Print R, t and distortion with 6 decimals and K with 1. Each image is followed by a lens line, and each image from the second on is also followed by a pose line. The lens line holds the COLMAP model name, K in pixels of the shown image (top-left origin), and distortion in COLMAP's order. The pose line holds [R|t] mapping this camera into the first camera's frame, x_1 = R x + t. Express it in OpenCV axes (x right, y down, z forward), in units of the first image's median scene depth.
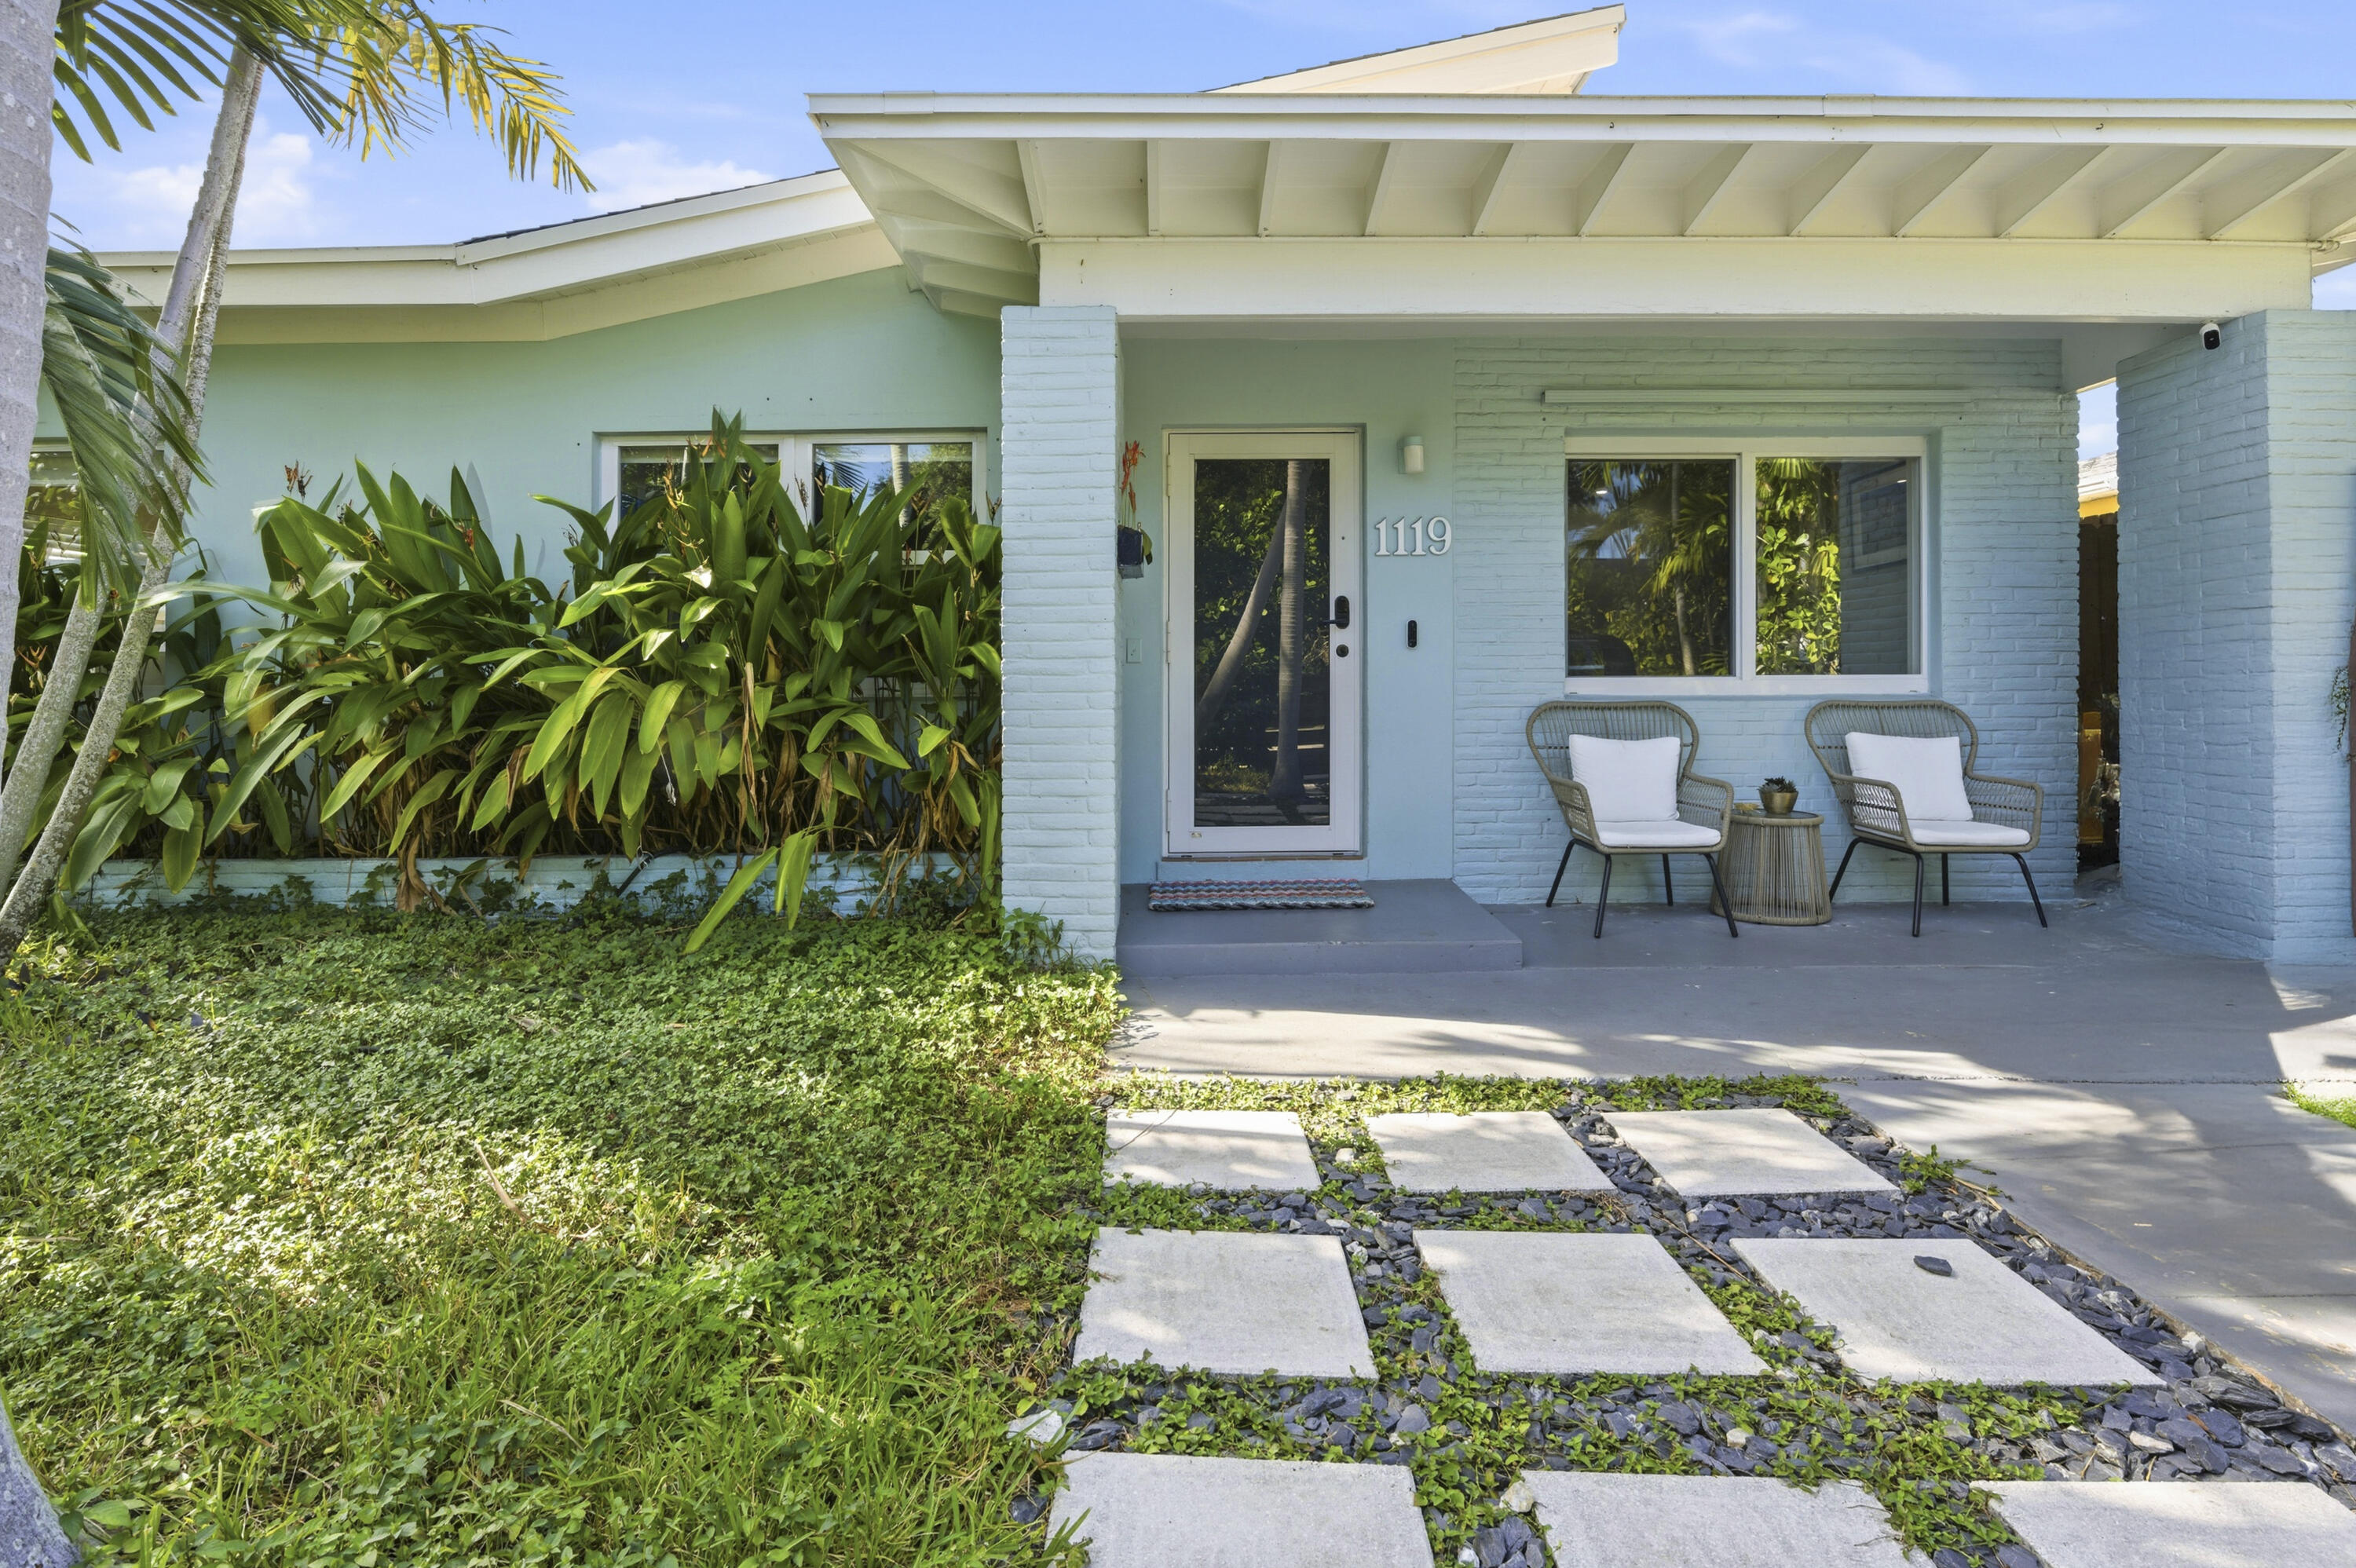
lens RADIAL K [[1167.5, 0, 1177.3], [0, 1167.5, 795.7], [0, 0, 1]] dist [0.000887, -0.023361]
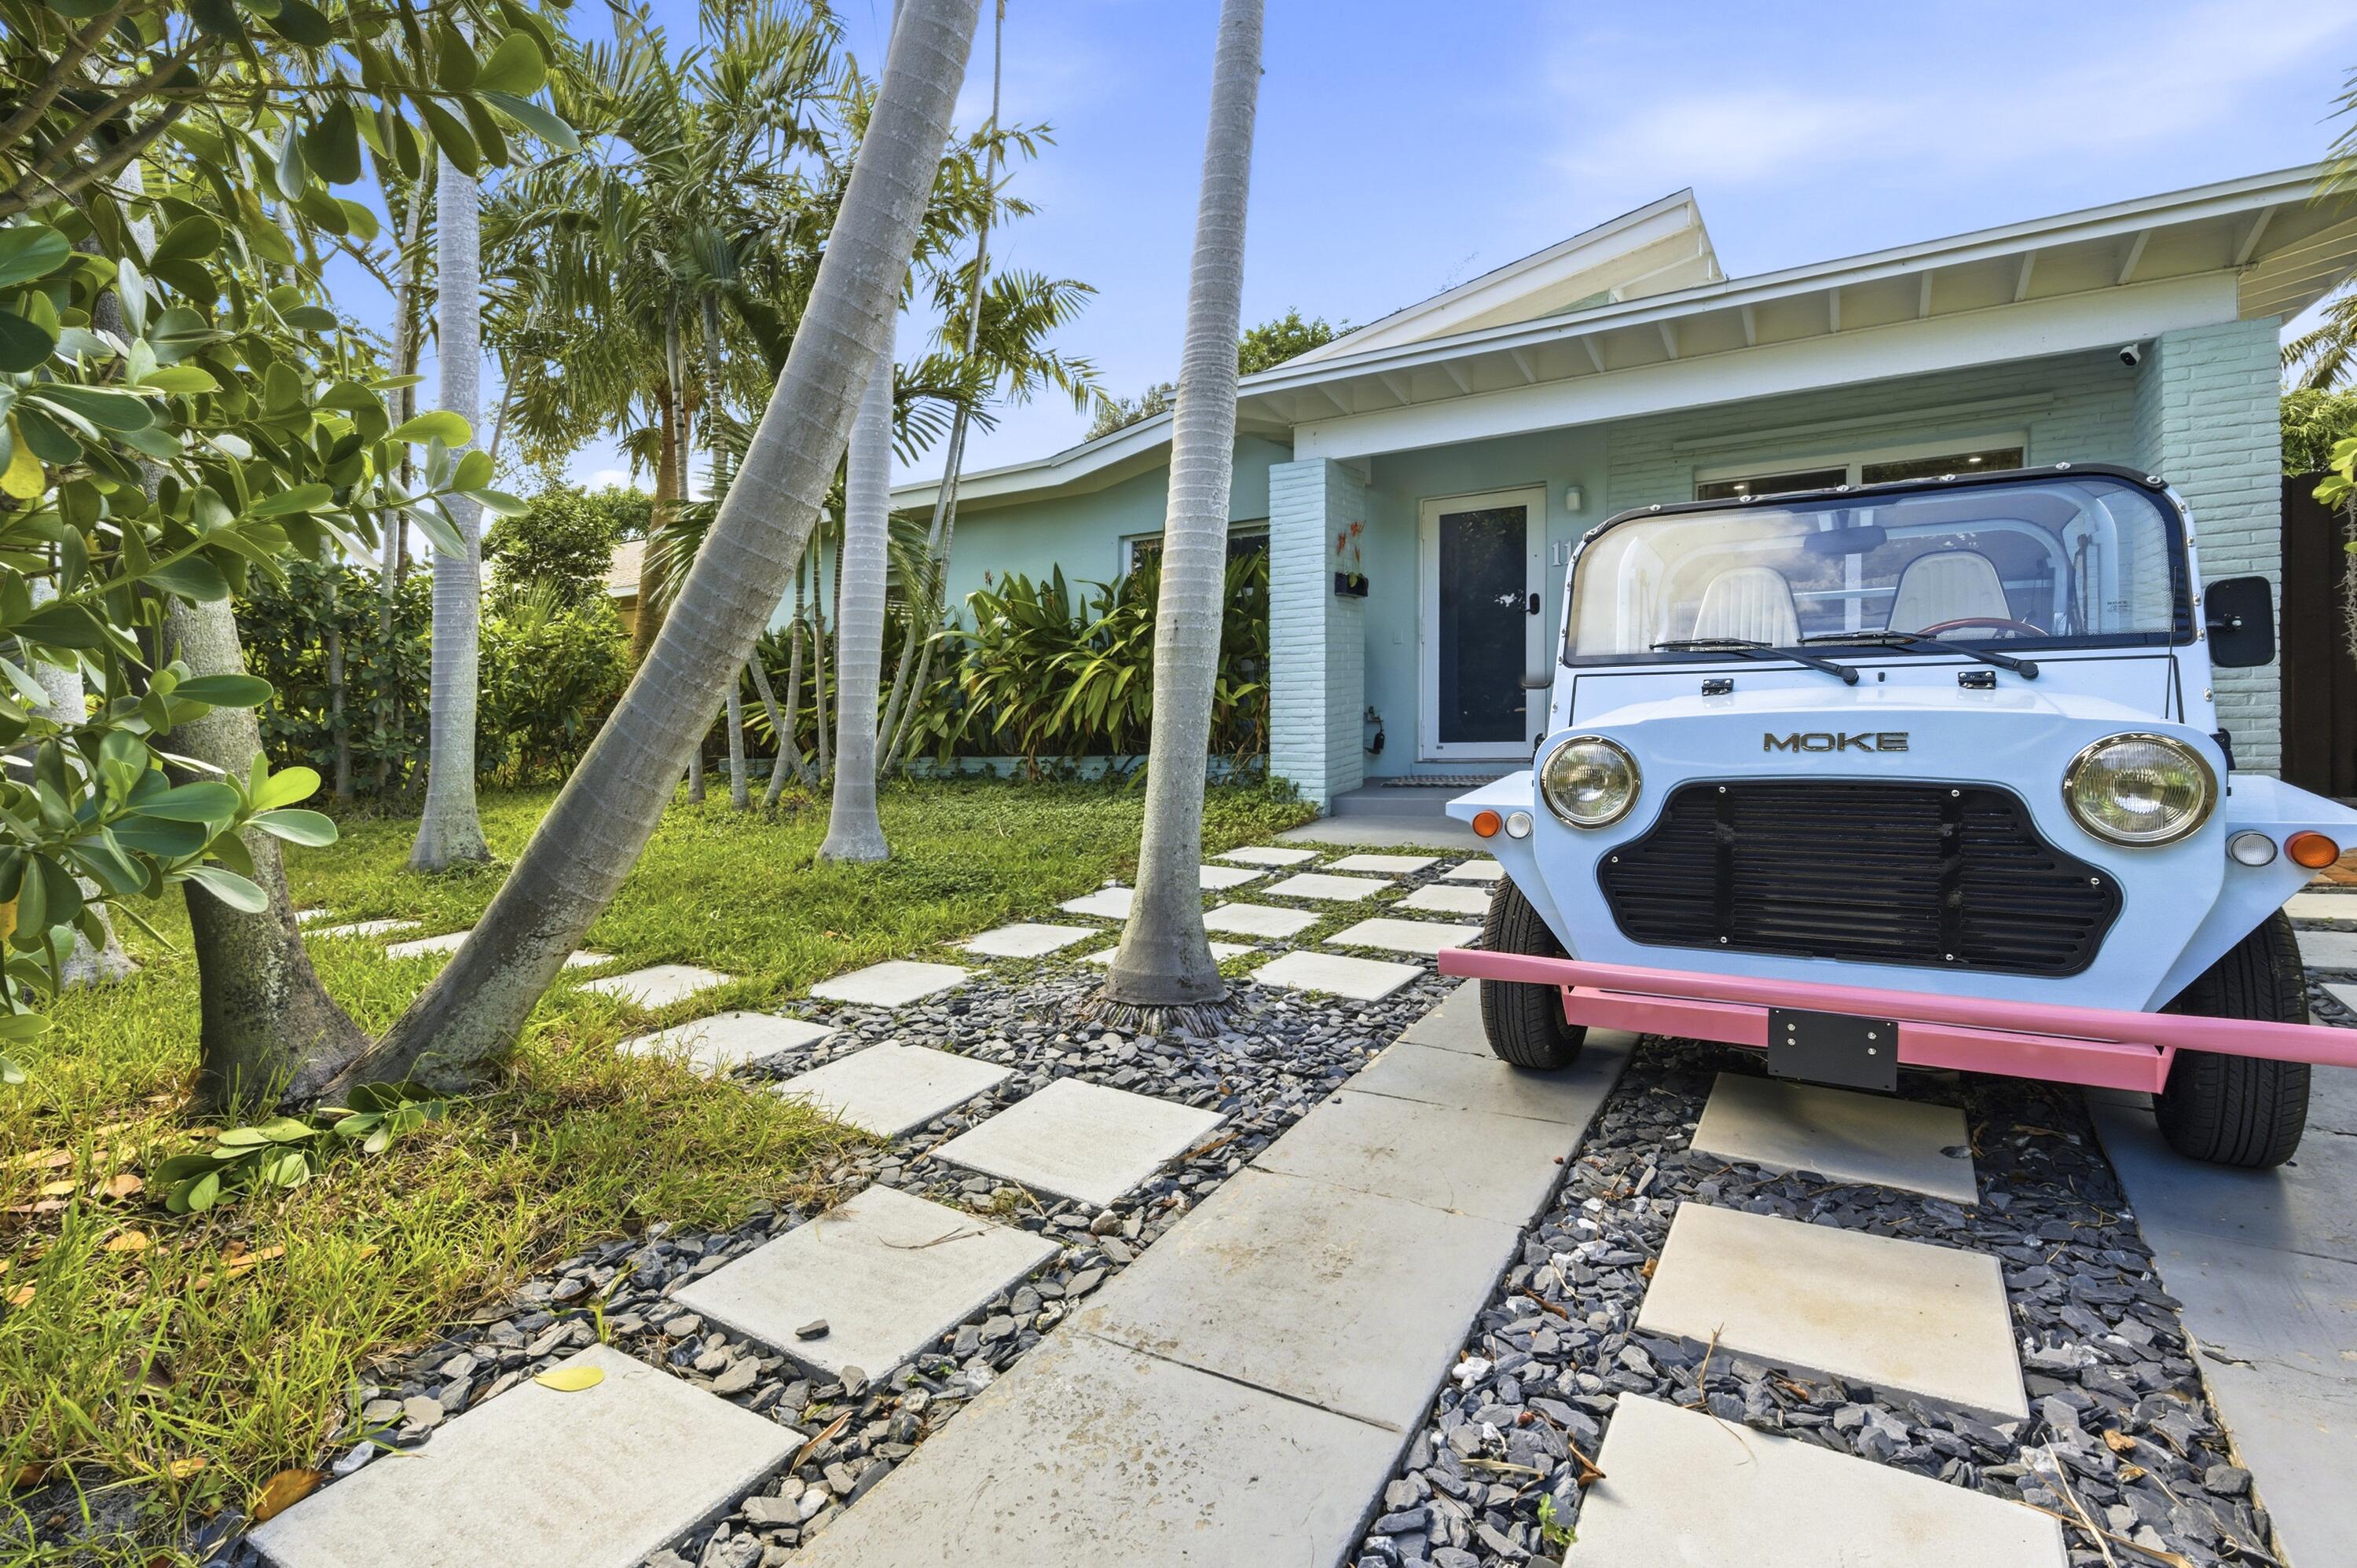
lens RADIAL K [[1028.4, 0, 1176.2], [0, 1028.4, 760.9], [0, 0, 1]] dist [-0.000056, 0.000439]
pose [[0.873738, 0.008707, -0.486318, 0.501587], [-0.008471, 0.999961, 0.002684, 0.063024], [0.486322, 0.001775, 0.873778, -0.526171]]
